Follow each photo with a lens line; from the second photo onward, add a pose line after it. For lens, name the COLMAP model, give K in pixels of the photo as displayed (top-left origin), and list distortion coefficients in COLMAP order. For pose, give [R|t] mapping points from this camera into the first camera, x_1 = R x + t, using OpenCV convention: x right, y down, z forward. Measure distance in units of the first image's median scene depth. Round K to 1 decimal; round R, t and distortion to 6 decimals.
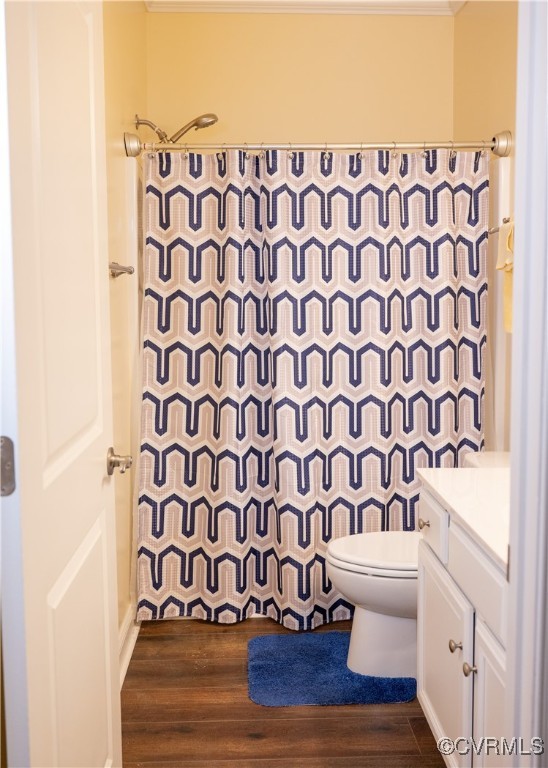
lens RADIAL K [[754.5, 0, 273.2], [0, 754.5, 390.7], [0, 0, 1]] dist [0.002751, 0.002096]
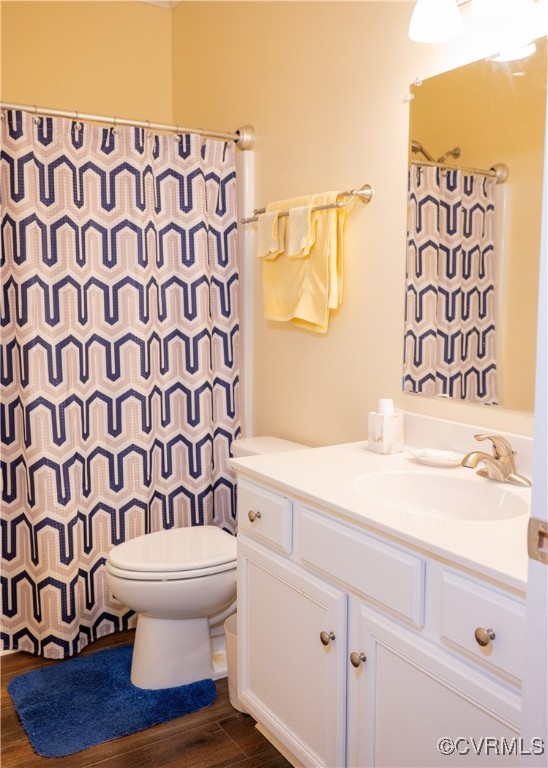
lens RADIAL K [[695.6, 0, 274.0], [0, 695.6, 384.0], [0, 0, 1]] dist [0.000484, 0.001746]
pose [[0.869881, -0.052046, 0.490508, -0.142245], [0.058974, 0.998259, 0.001335, 0.008947], [-0.489723, 0.027766, 0.871436, 0.161419]]
